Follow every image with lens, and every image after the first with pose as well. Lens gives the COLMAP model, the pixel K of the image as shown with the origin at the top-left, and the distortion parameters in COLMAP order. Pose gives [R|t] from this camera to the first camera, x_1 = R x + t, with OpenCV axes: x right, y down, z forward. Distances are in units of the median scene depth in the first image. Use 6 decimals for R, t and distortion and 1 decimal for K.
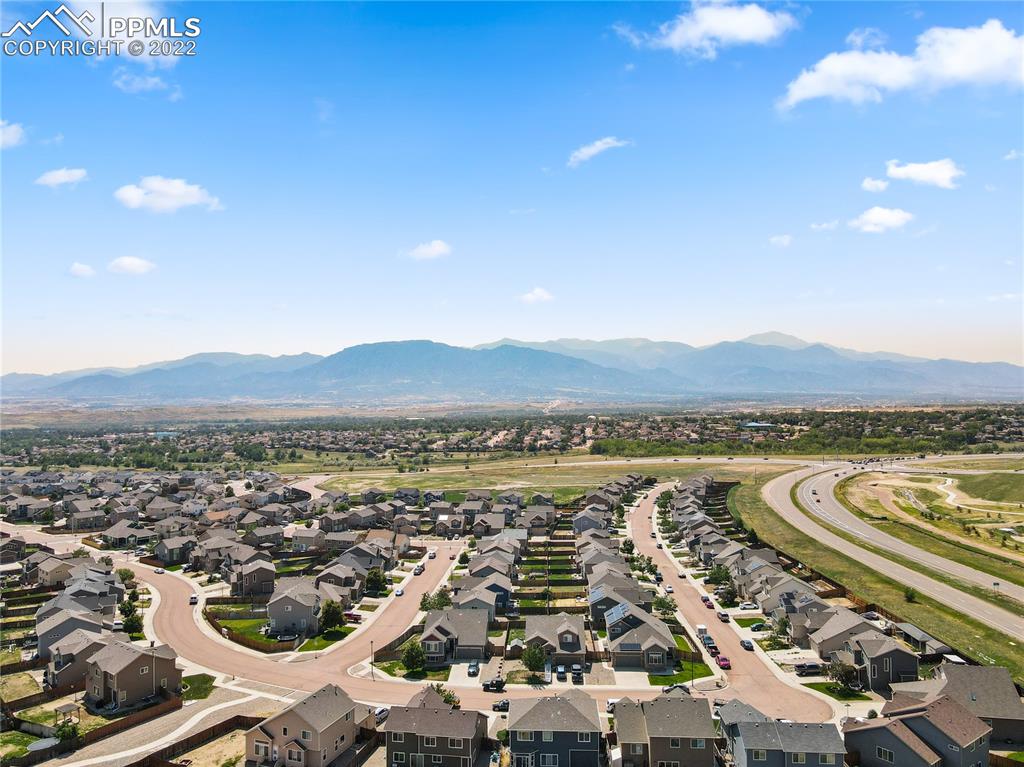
lens RADIAL K [[752.0, 0, 503.8], [0, 752.0, 385.9], [0, 0, 1]] dist [-0.020682, 0.070427]
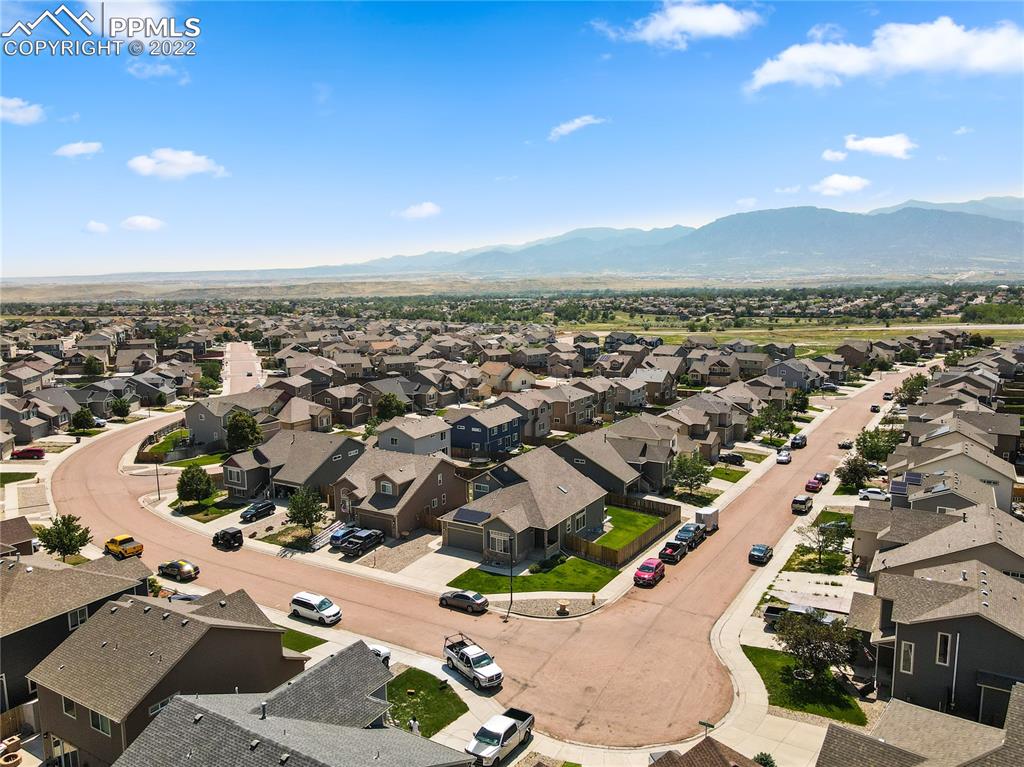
lens RADIAL K [[752.0, 0, 503.8], [0, 752.0, 385.9], [0, 0, 1]] dist [-0.020682, 0.070427]
pose [[0.884468, 0.065349, -0.462002, 0.398157], [0.011840, 0.986682, 0.162230, 0.146472], [0.466451, -0.148957, 0.871915, 0.487993]]
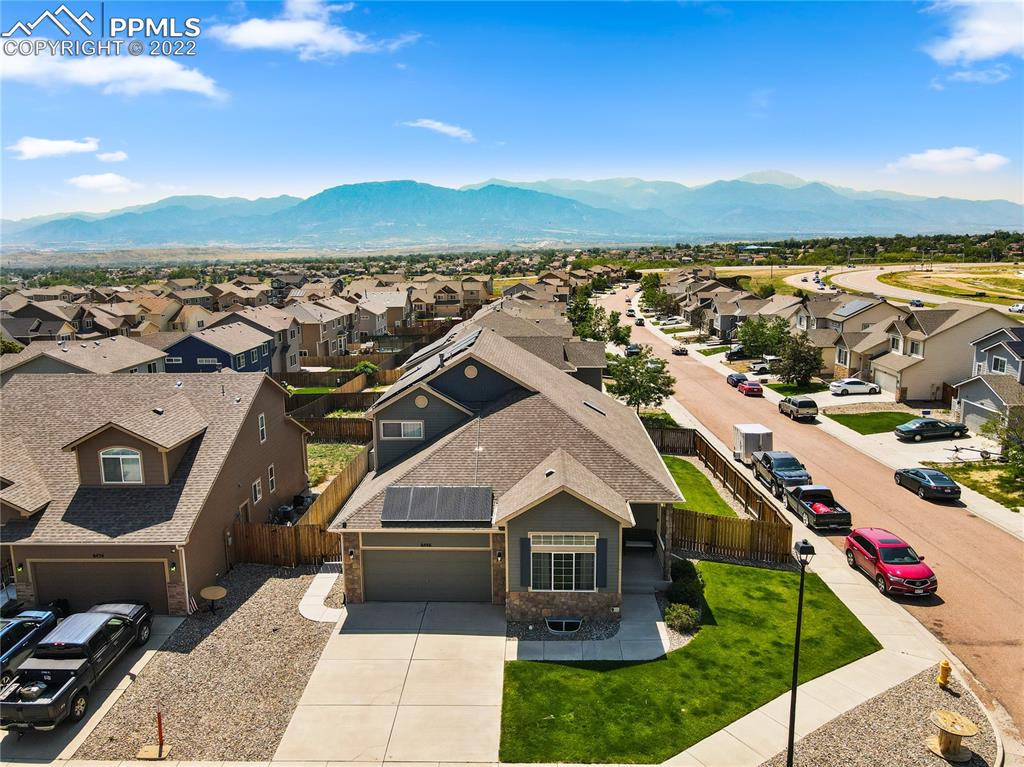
lens RADIAL K [[752.0, 0, 503.8], [0, 752.0, 385.9], [0, 0, 1]] dist [-0.020682, 0.070427]
pose [[0.999851, -0.011290, 0.013039, 0.165413], [0.008410, 0.979156, 0.202936, 0.252242], [-0.015058, -0.202796, 0.979105, 0.739461]]
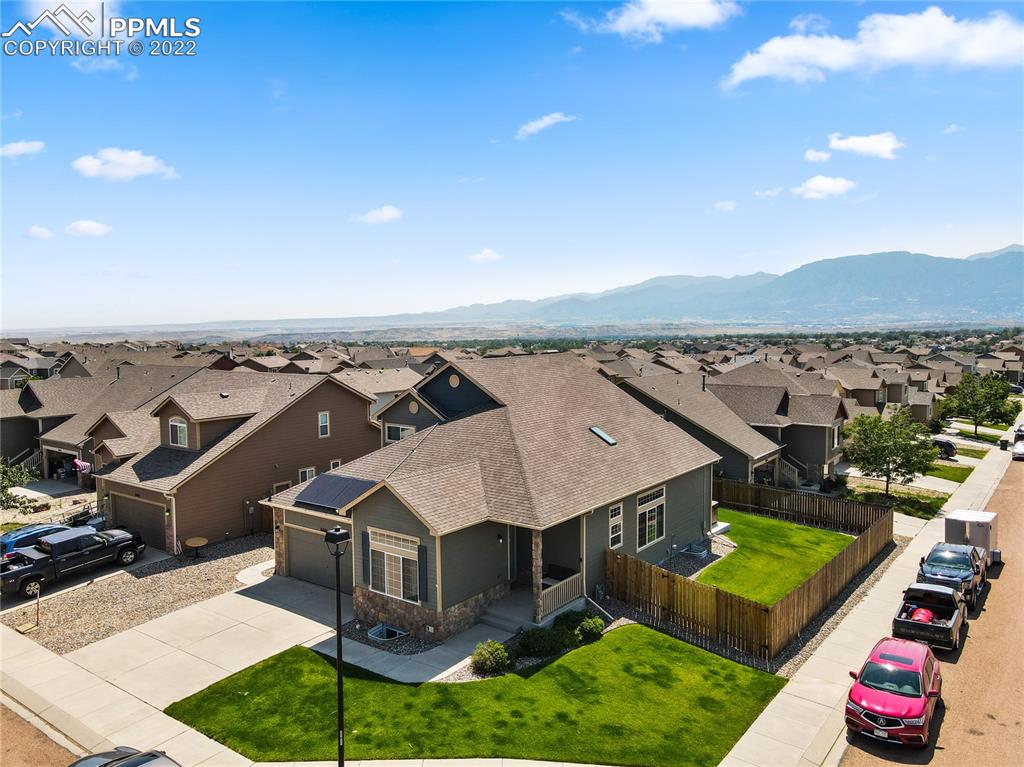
lens RADIAL K [[752.0, 0, 506.7], [0, 752.0, 381.1], [0, 0, 1]] dist [0.010127, 0.007748]
pose [[0.833889, 0.039088, -0.550547, 0.283415], [0.013499, 0.995746, 0.091142, 0.271379], [0.551767, -0.083434, 0.829814, 0.778594]]
